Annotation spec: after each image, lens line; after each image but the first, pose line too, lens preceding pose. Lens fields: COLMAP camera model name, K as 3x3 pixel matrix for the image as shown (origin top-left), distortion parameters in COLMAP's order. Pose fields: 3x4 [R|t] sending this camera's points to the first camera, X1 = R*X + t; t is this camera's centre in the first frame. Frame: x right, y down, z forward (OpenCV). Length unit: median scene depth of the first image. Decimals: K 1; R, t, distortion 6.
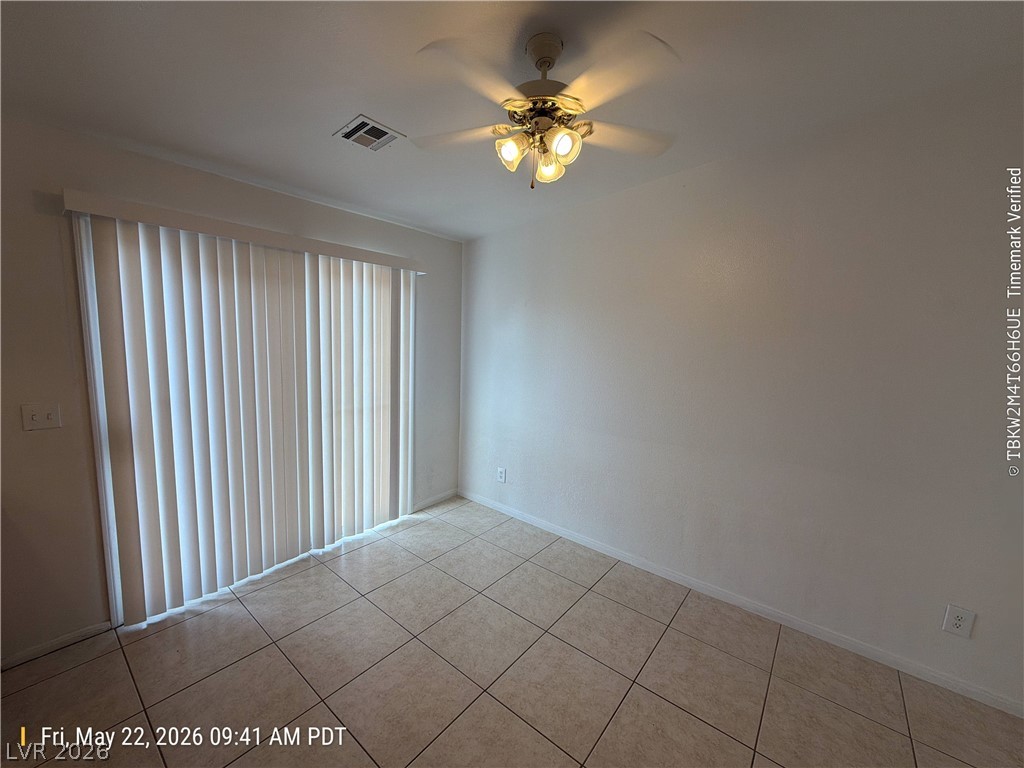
lens RADIAL K [[411.4, 0, 511.0], [0, 411.4, 384.9], [0, 0, 1]] dist [0.004241, 0.000550]
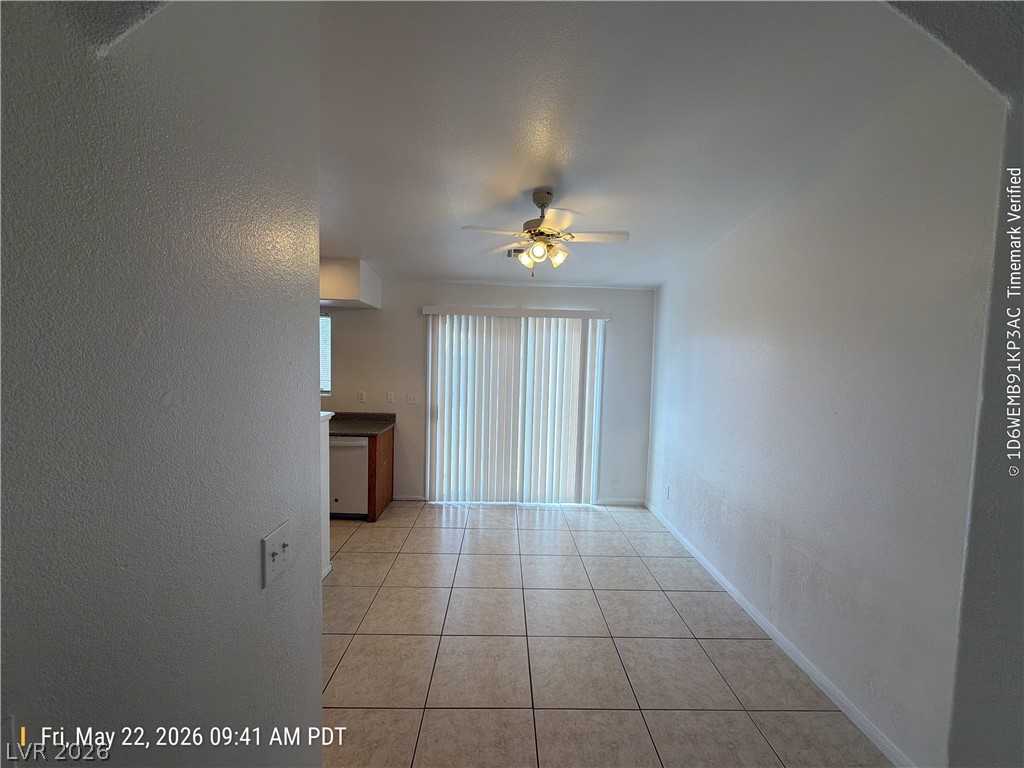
lens RADIAL K [[411.4, 0, 518.7], [0, 411.4, 383.4], [0, 0, 1]] dist [0.004241, 0.000550]
pose [[0.650284, 0.020075, -0.759426, 0.714475], [-0.098095, 0.993501, -0.057735, 0.043024], [0.753331, 0.112040, 0.648027, -0.063569]]
